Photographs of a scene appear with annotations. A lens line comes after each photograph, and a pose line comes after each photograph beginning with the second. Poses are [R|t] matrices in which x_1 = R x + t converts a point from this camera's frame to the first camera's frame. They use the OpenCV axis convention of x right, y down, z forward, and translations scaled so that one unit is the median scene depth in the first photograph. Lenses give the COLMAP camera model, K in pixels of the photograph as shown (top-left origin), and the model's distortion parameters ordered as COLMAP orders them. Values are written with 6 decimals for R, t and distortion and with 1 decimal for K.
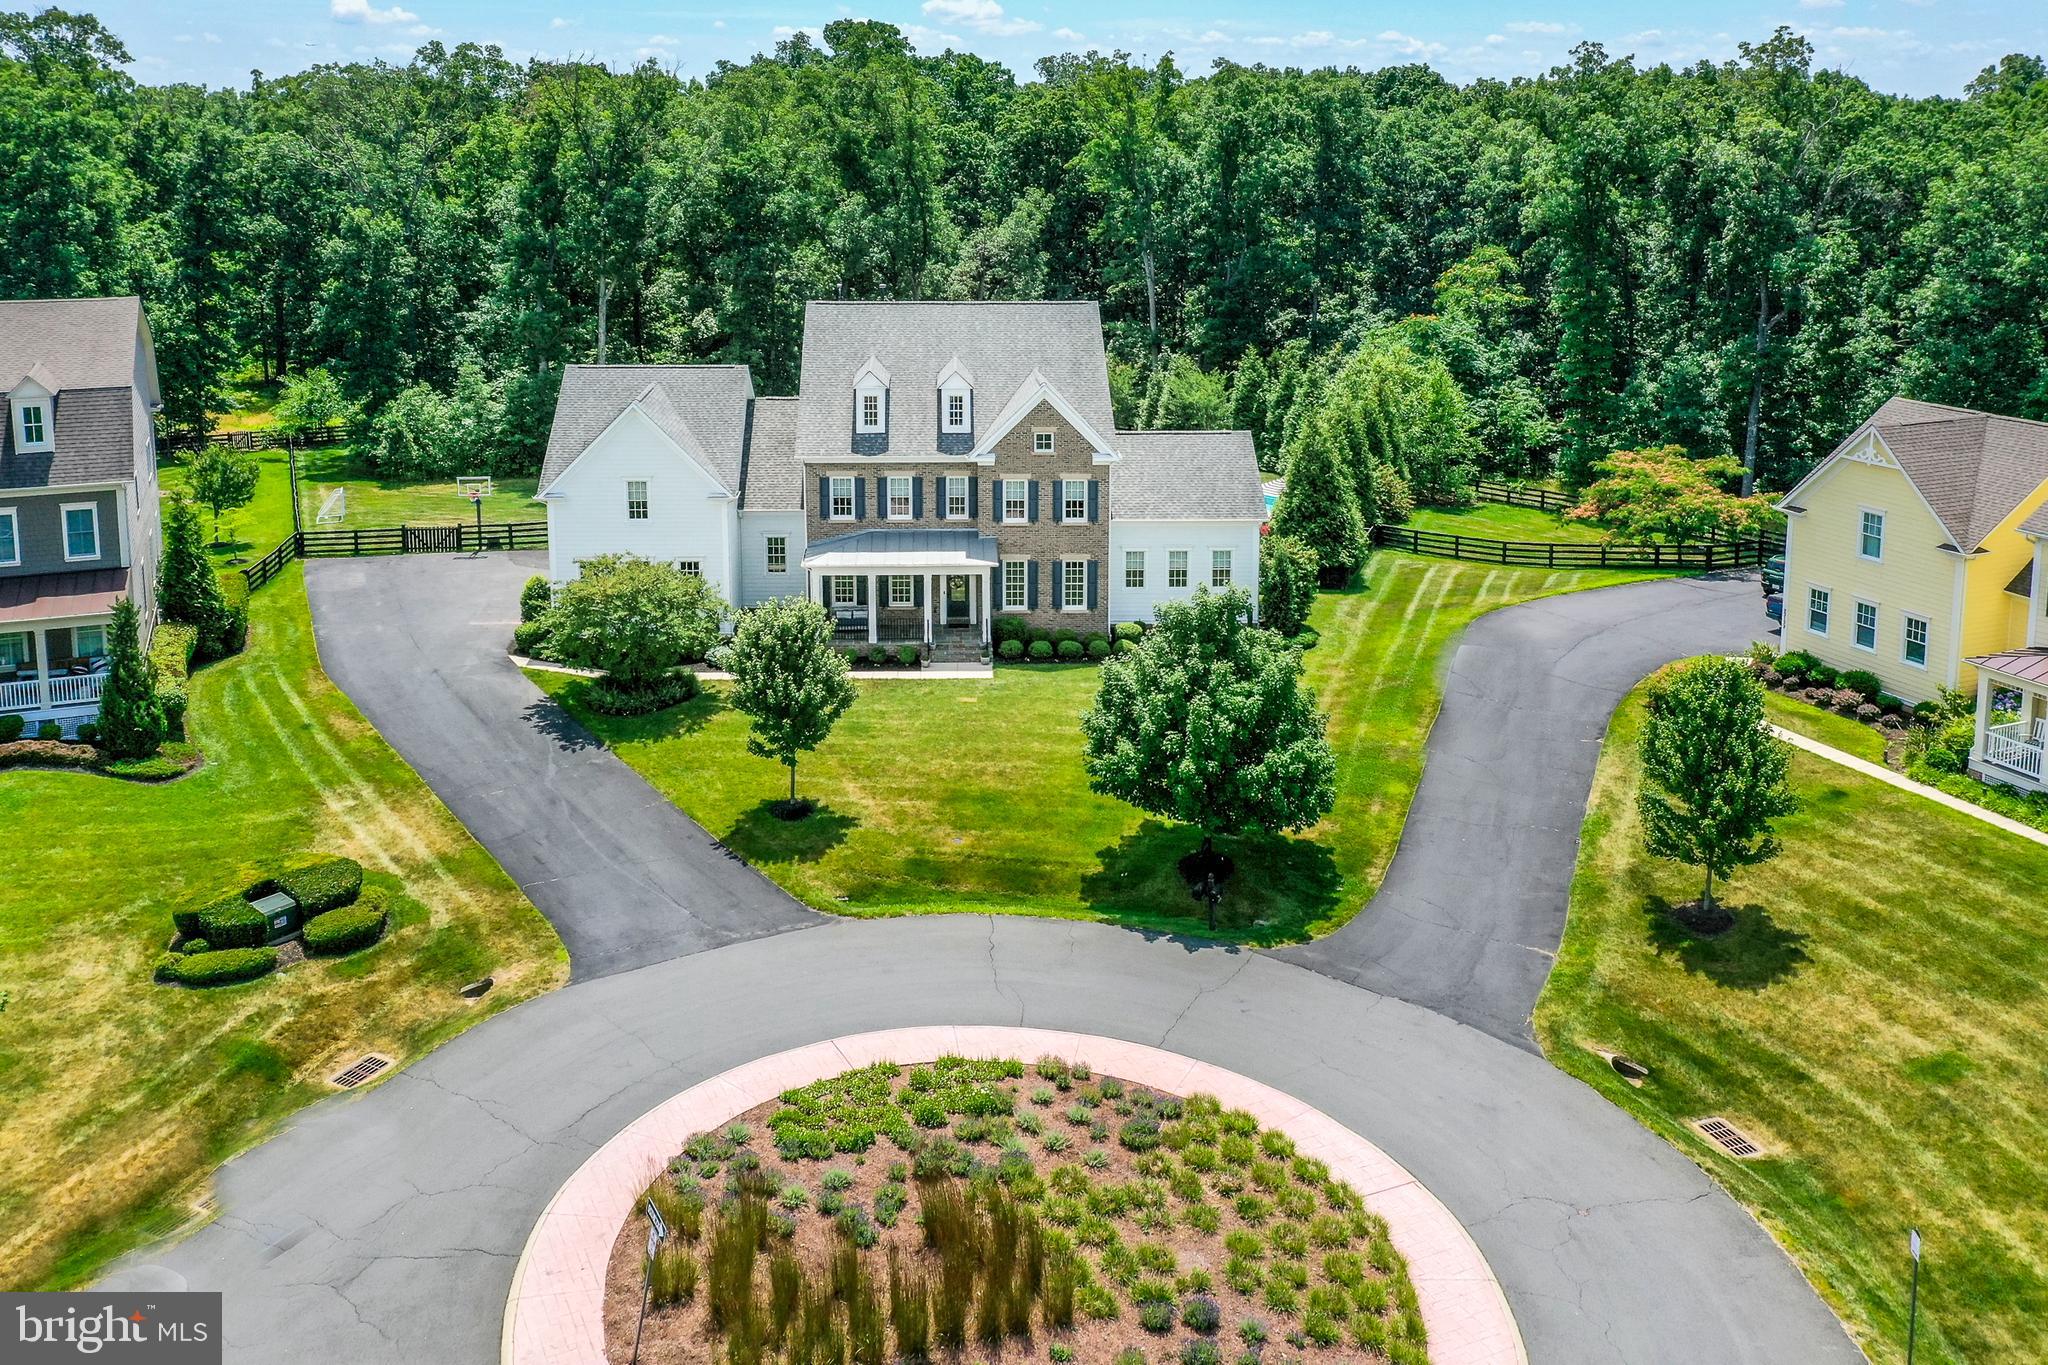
lens RADIAL K [[1645.3, 0, 1252.9], [0, 1645.3, 626.0], [0, 0, 1]] dist [0.006373, -0.002246]
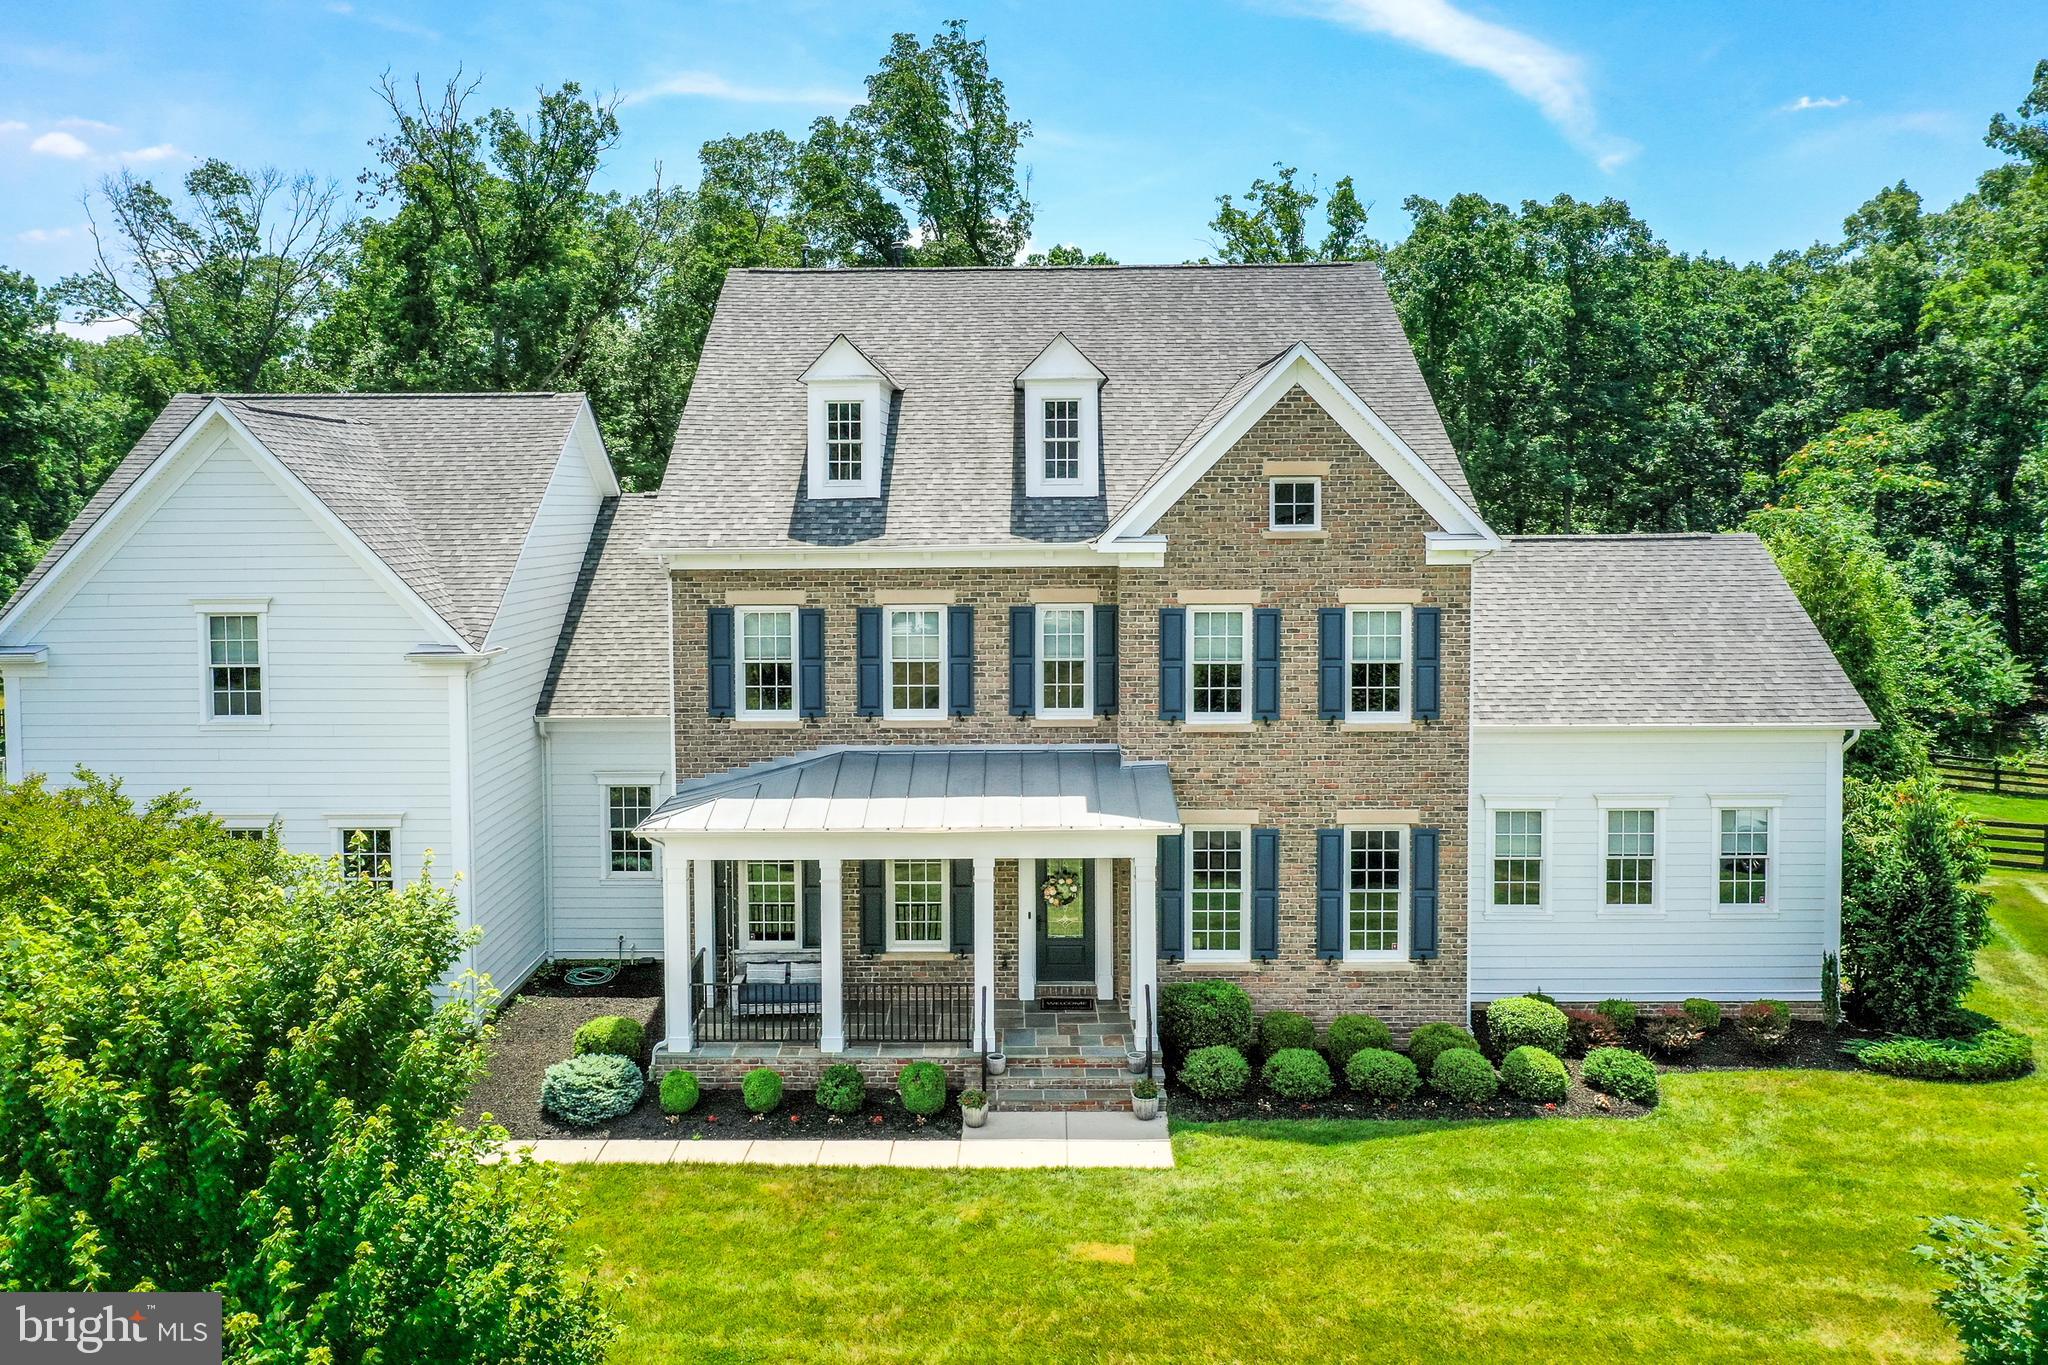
lens RADIAL K [[1639.2, 0, 1022.7], [0, 1639.2, 755.4], [0, 0, 1]] dist [0.006915, 0.001424]
pose [[0.982098, -0.024239, -0.186803, -0.119528], [-0.004205, 0.988618, -0.150387, -0.000083], [0.188322, 0.148480, 0.970818, 0.638077]]
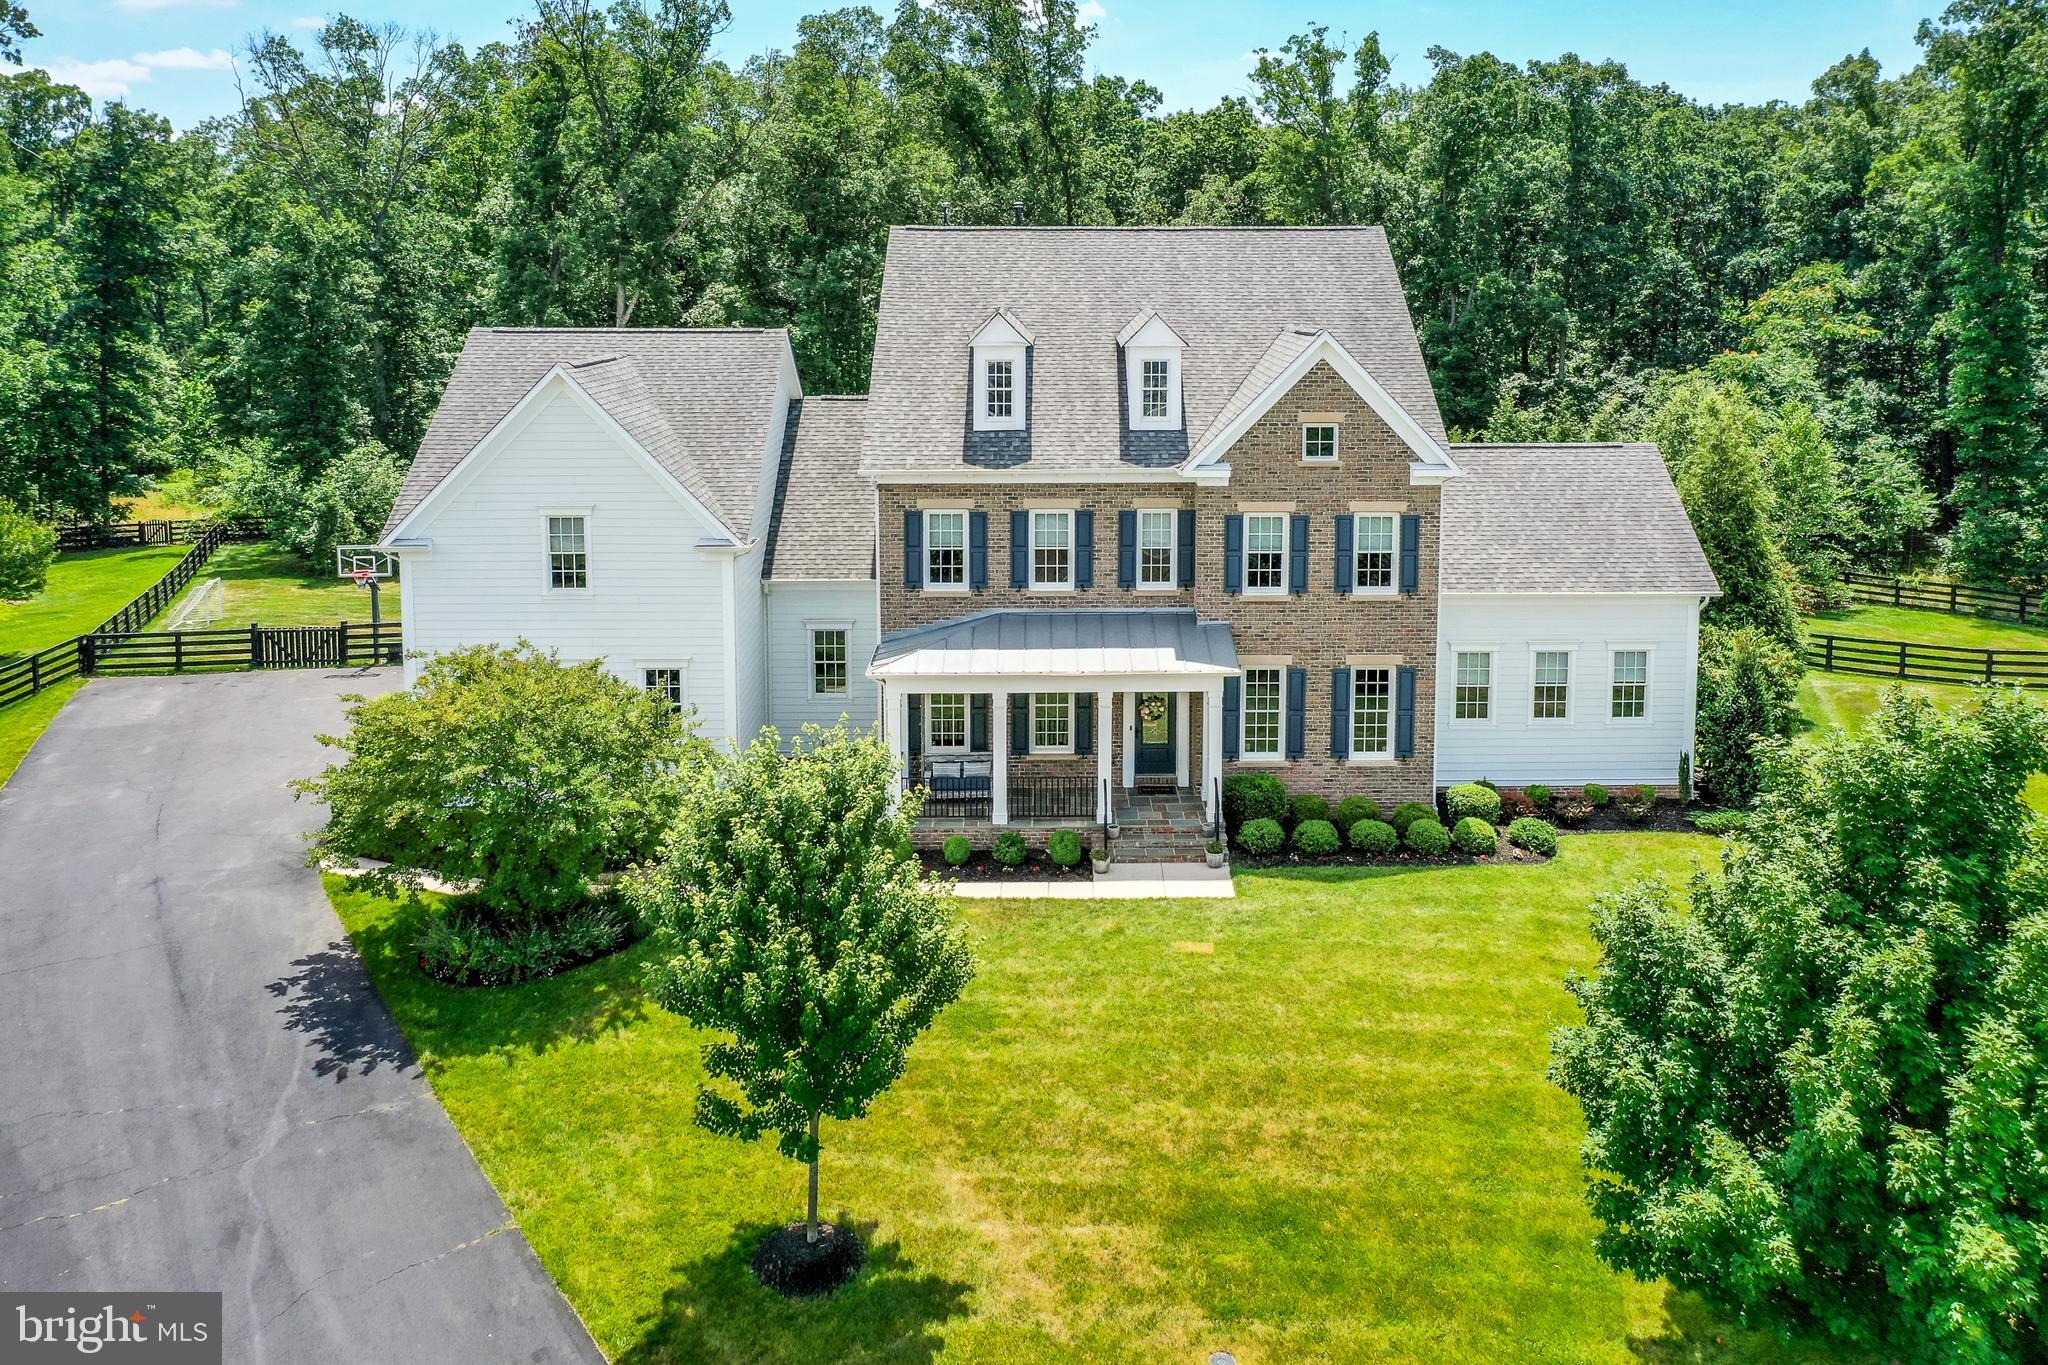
lens RADIAL K [[1661.7, 0, 1173.2], [0, 1661.7, 638.9], [0, 0, 1]] dist [0.004509, -0.003921]
pose [[0.993737, -0.008745, -0.111400, -0.114891], [-0.000581, 0.996515, -0.083414, -0.004212], [0.111741, 0.082956, 0.990269, 0.470945]]
